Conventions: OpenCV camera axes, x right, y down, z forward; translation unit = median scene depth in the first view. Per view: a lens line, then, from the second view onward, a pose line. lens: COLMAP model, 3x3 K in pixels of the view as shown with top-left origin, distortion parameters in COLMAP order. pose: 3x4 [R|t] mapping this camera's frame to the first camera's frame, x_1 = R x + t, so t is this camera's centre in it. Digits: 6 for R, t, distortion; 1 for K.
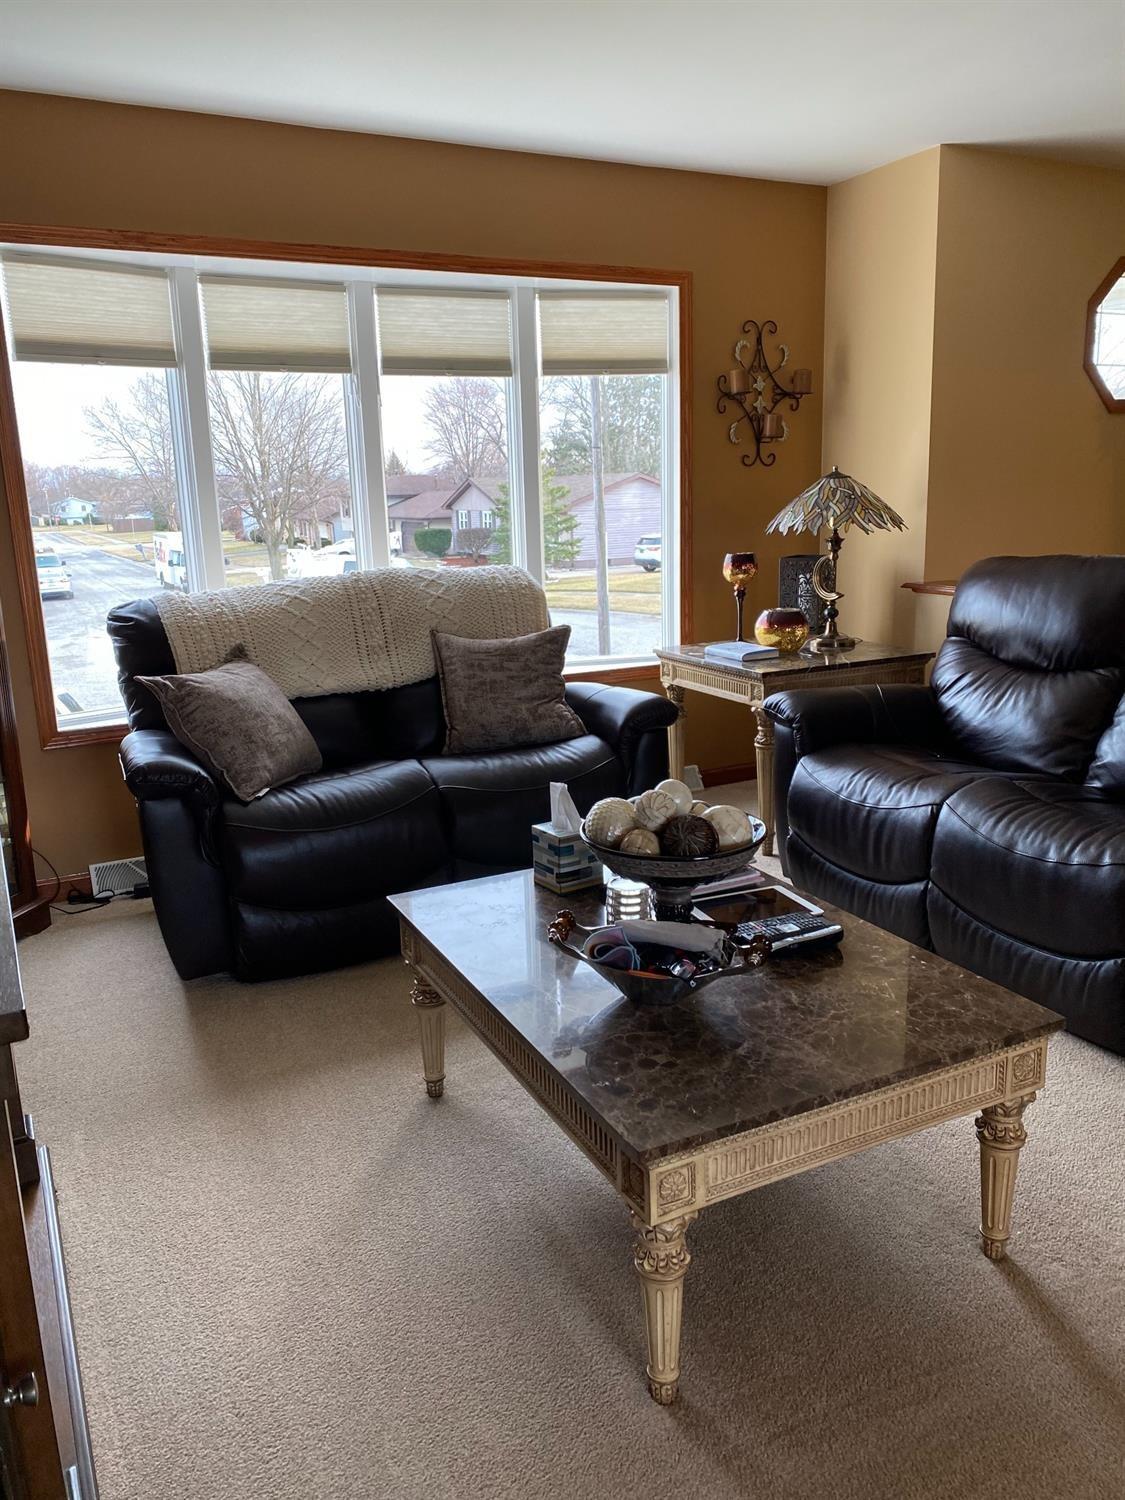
lens RADIAL K [[1125.6, 0, 563.0], [0, 1125.6, 739.2], [0, 0, 1]] dist [0.050982, -0.073676]
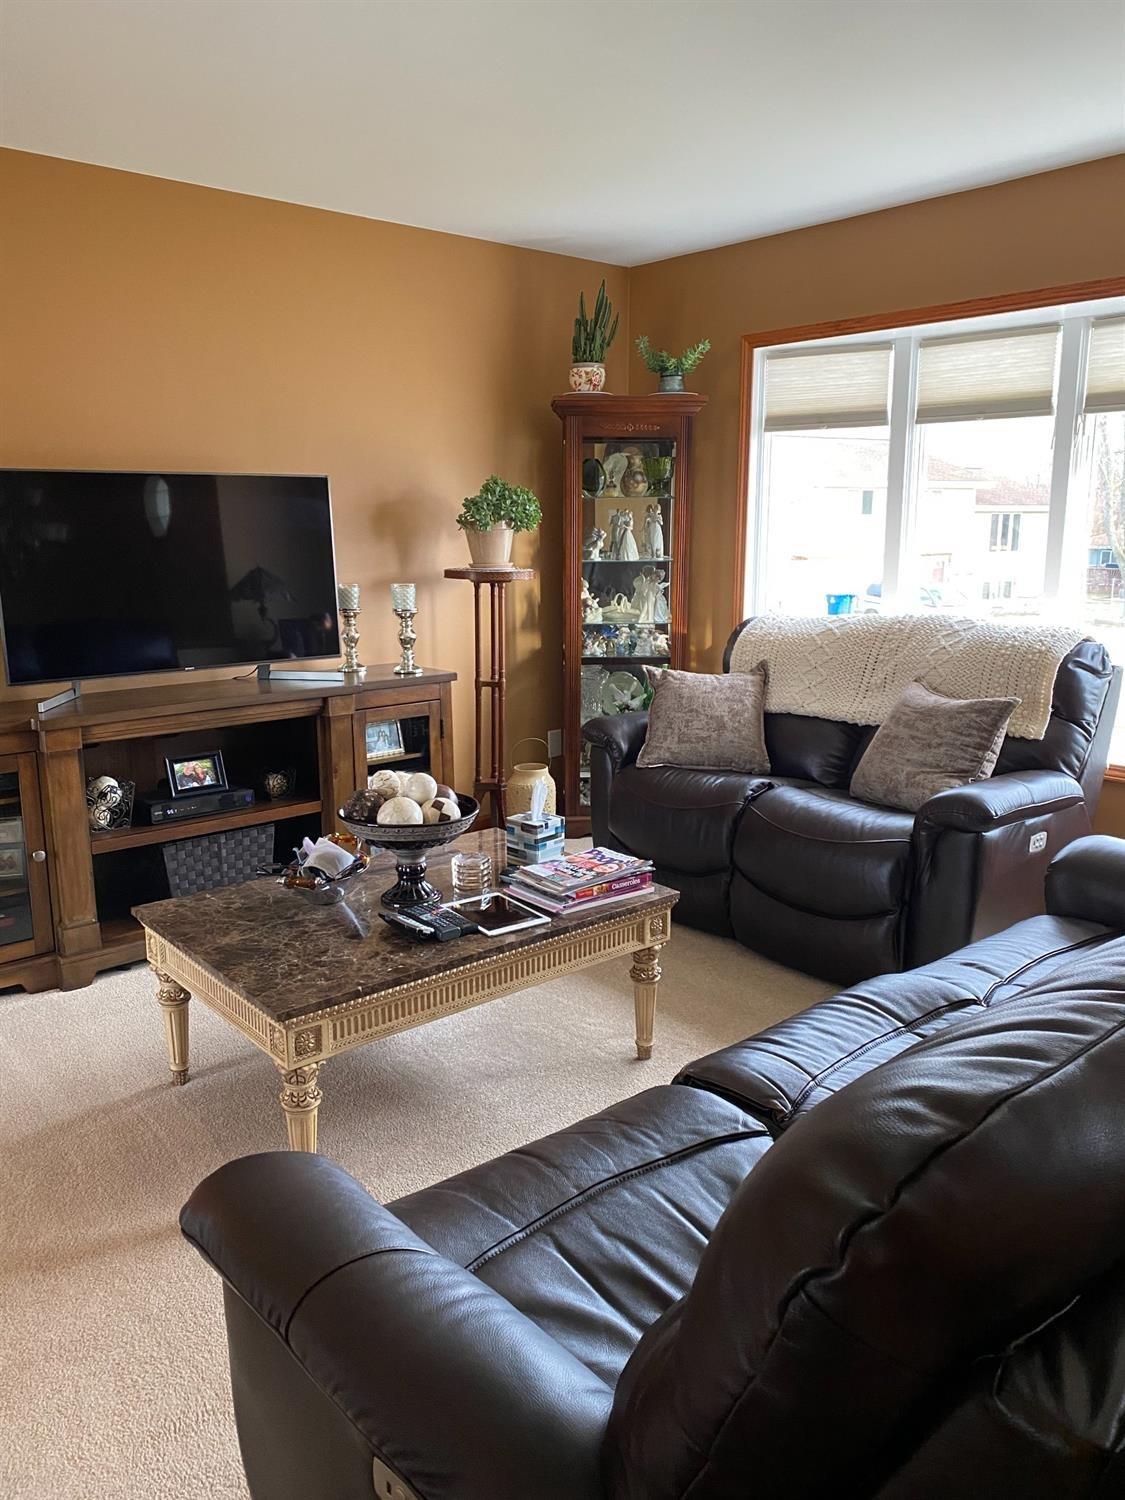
lens RADIAL K [[1125.6, 0, 563.0], [0, 1125.6, 739.2], [0, 0, 1]] dist [0.050982, -0.073676]
pose [[0.240372, 0.205188, -0.948746, 0.749660], [-0.229696, 0.961667, 0.149788, -0.123965], [0.943113, 0.181918, 0.278288, 0.445848]]
